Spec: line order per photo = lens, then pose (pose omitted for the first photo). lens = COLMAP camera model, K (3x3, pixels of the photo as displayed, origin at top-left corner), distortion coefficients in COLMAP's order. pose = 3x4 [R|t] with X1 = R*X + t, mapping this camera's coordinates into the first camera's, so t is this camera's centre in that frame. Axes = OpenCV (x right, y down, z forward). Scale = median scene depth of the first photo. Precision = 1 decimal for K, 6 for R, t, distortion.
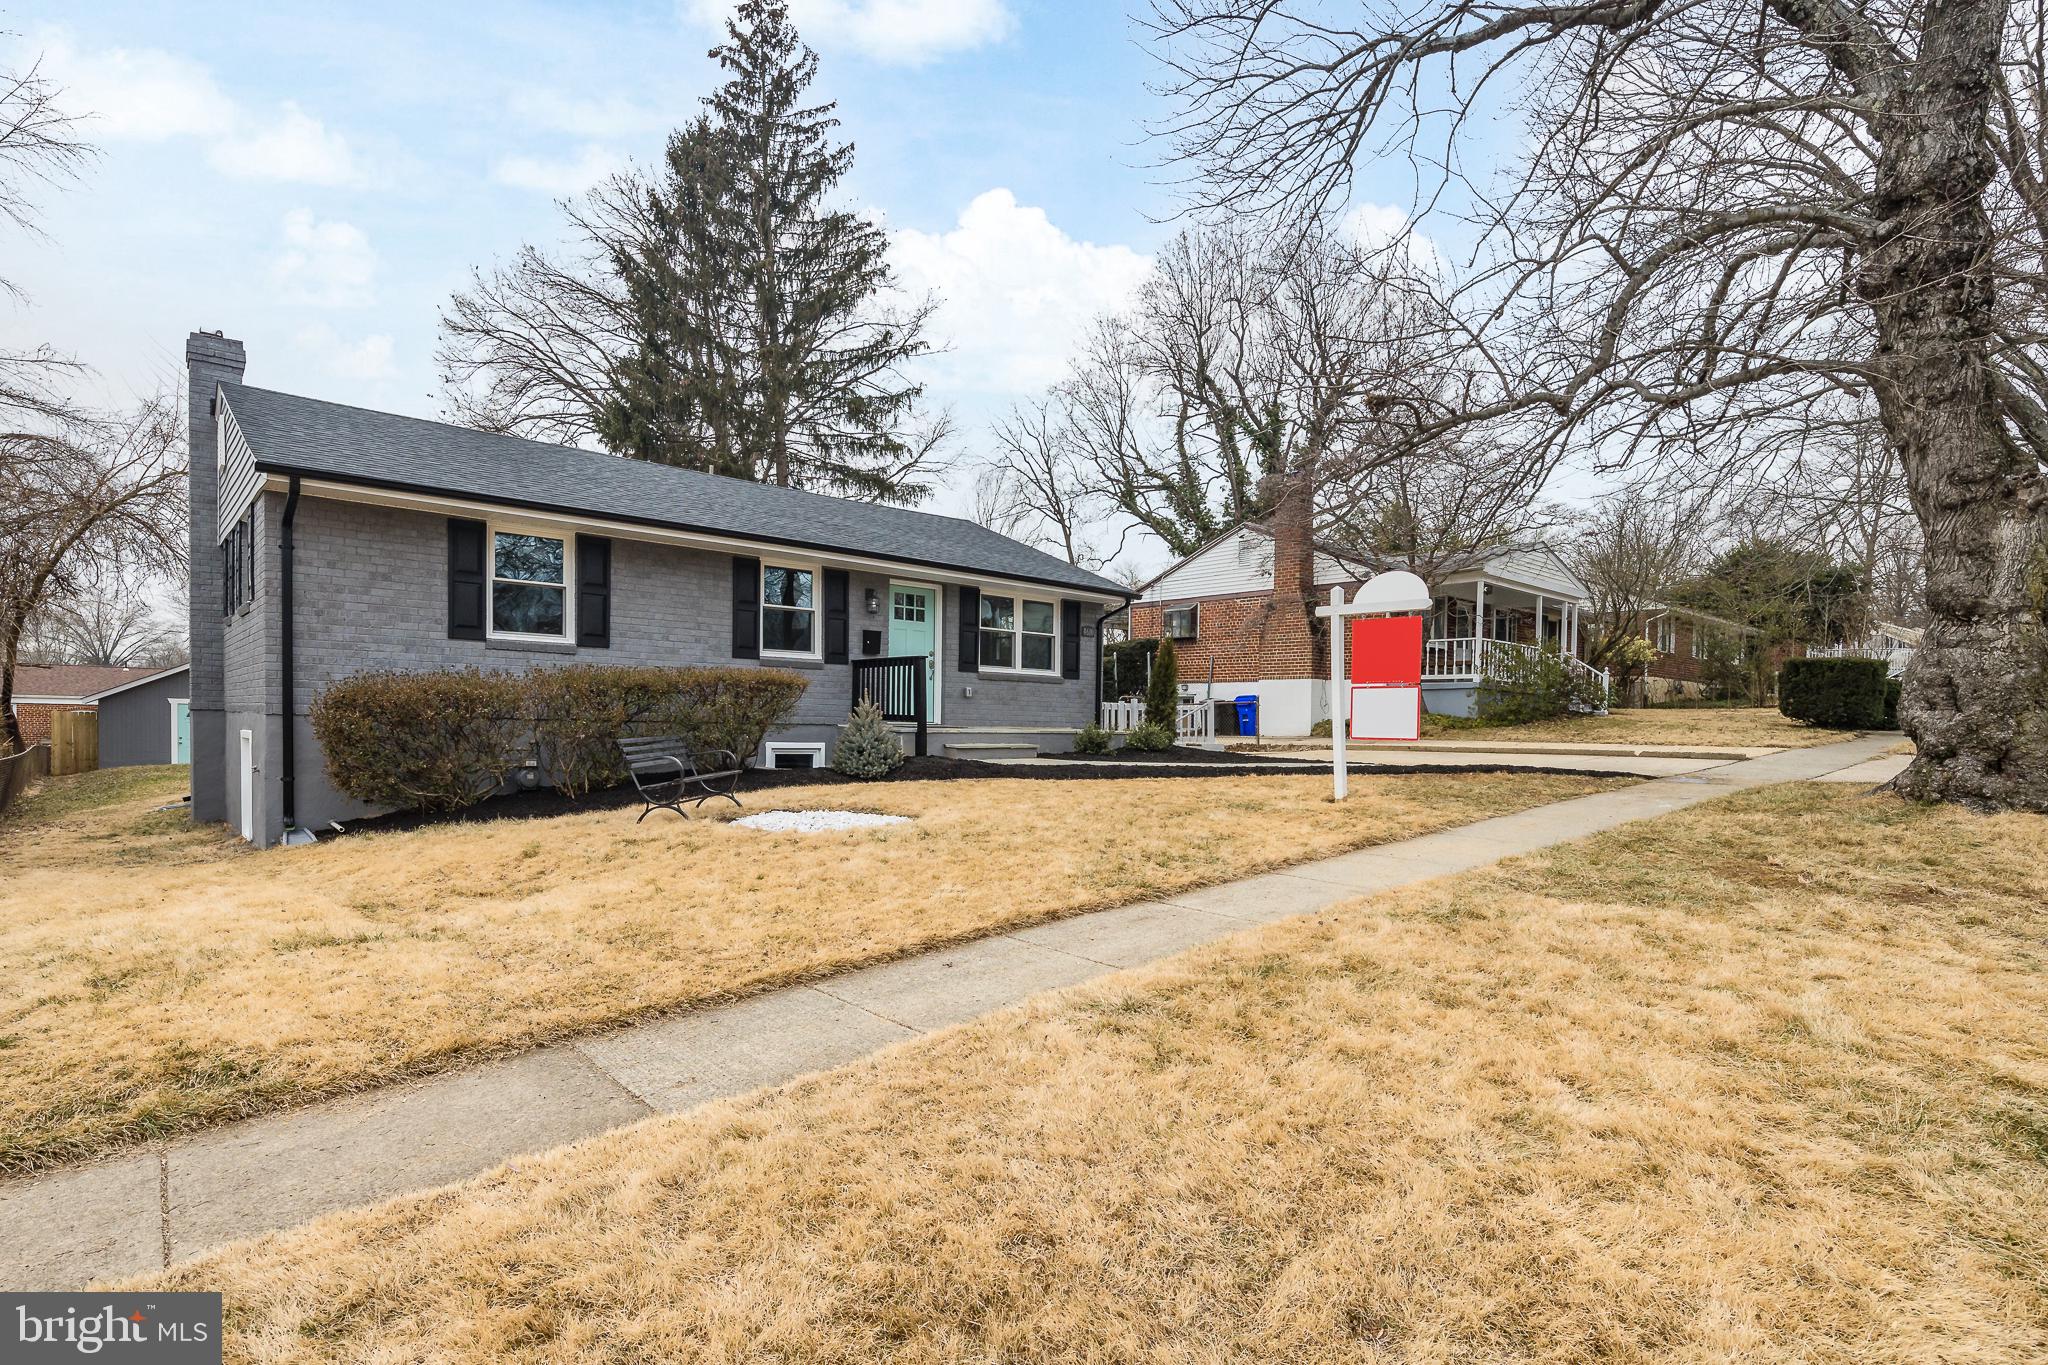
lens RADIAL K [[975.7, 0, 1031.9], [0, 975.7, 721.4], [0, 0, 1]] dist [0.001499, -0.000079]
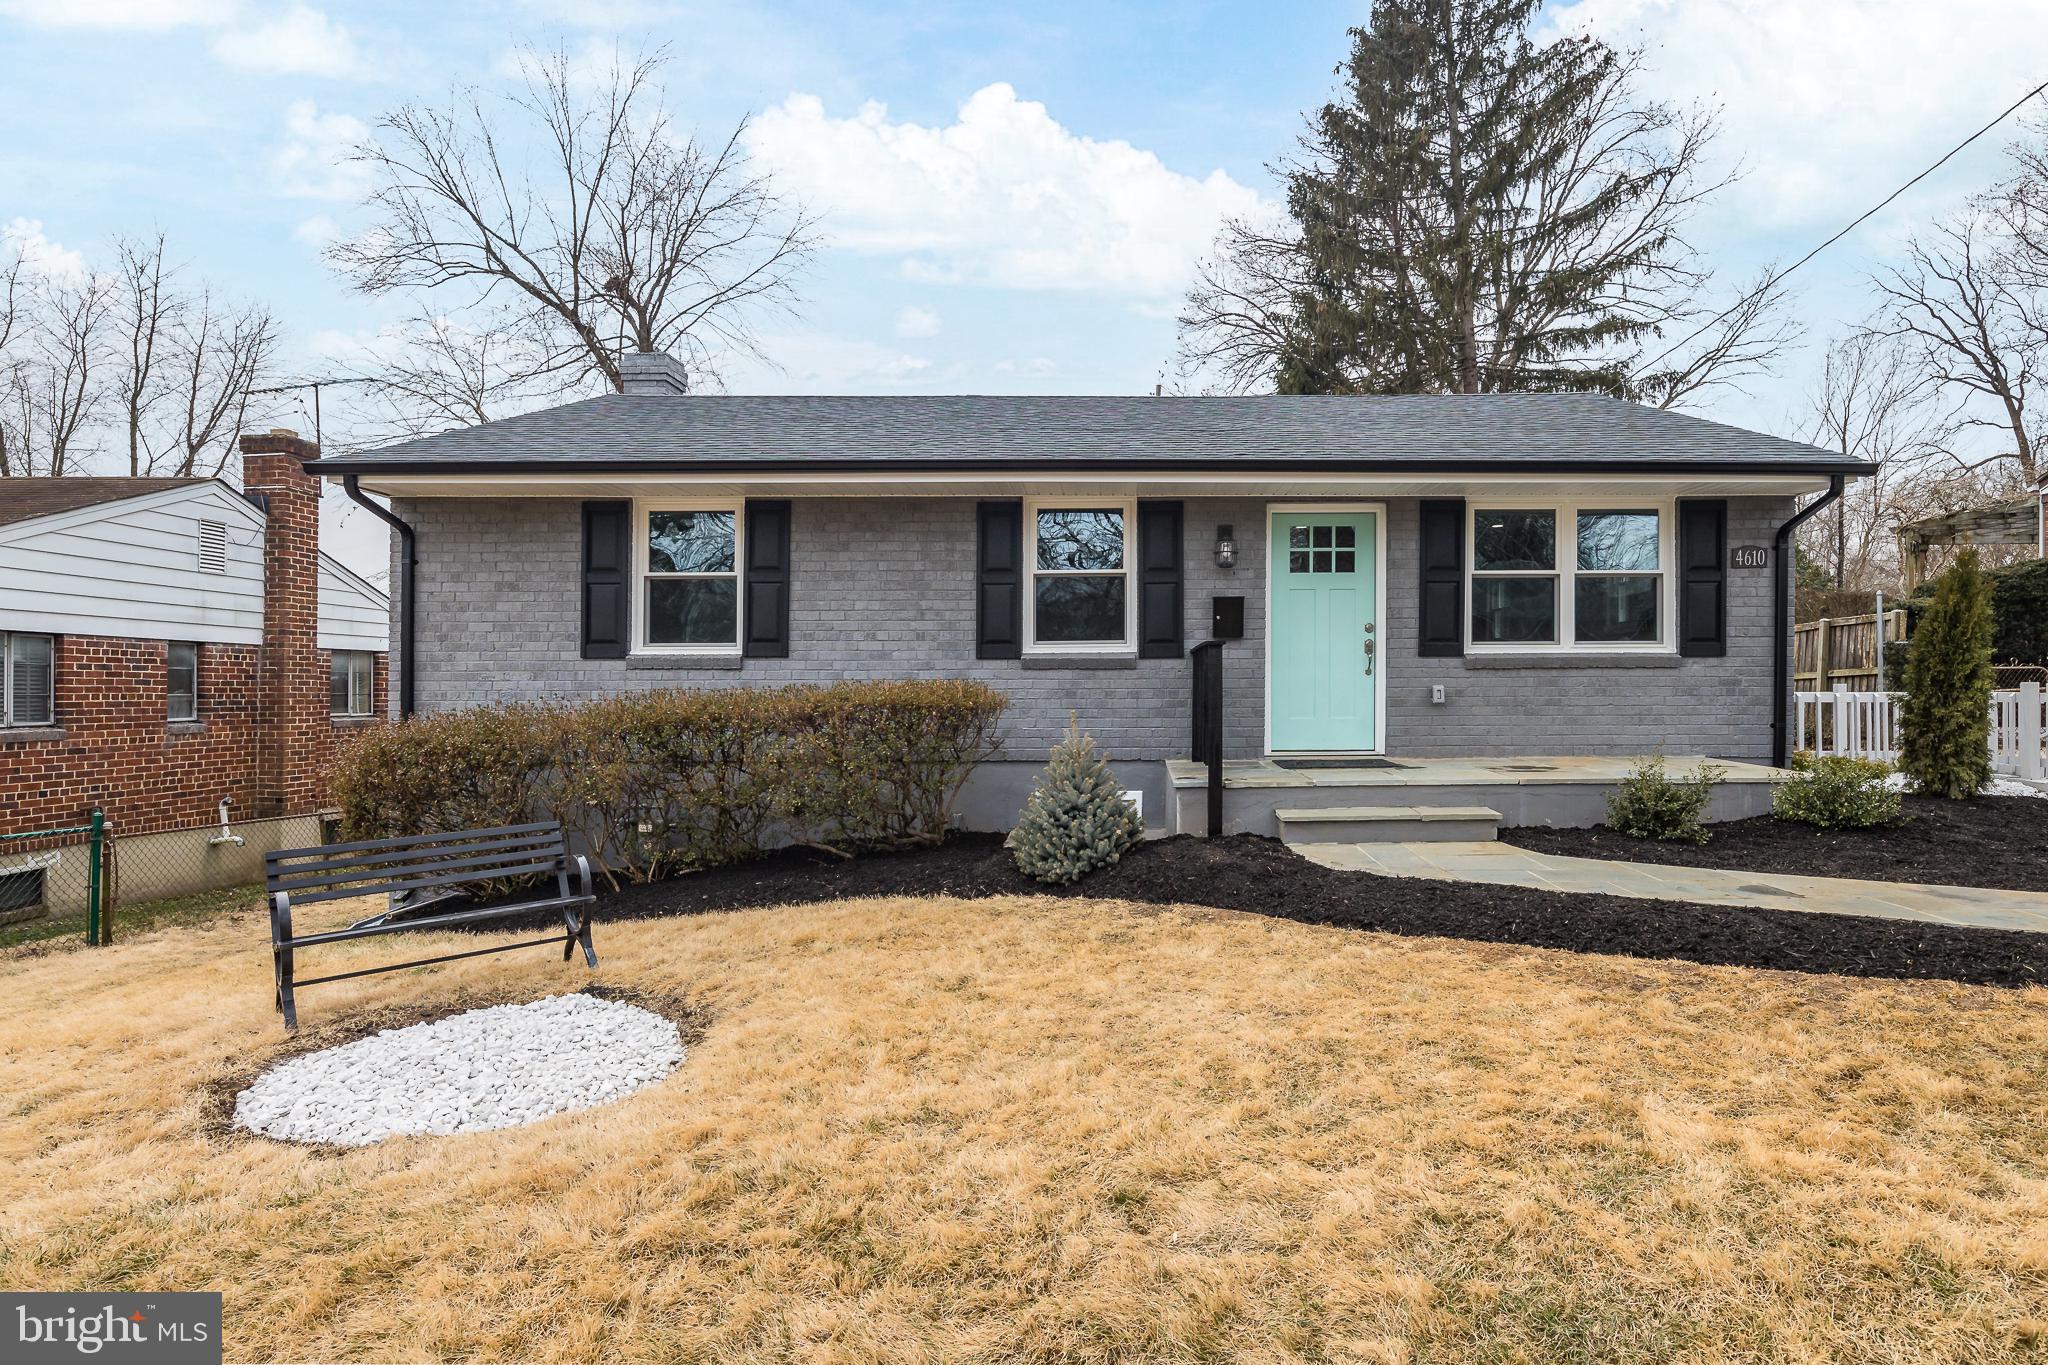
lens RADIAL K [[998.5, 0, 1188.0], [0, 998.5, 681.8], [0, 0, 1]] dist [0.001995, -0.000303]
pose [[0.761671, -0.024847, -0.647487, 0.193854], [0.020247, 0.999689, -0.014545, -0.032863], [0.647647, -0.002032, 0.761938, 0.510360]]
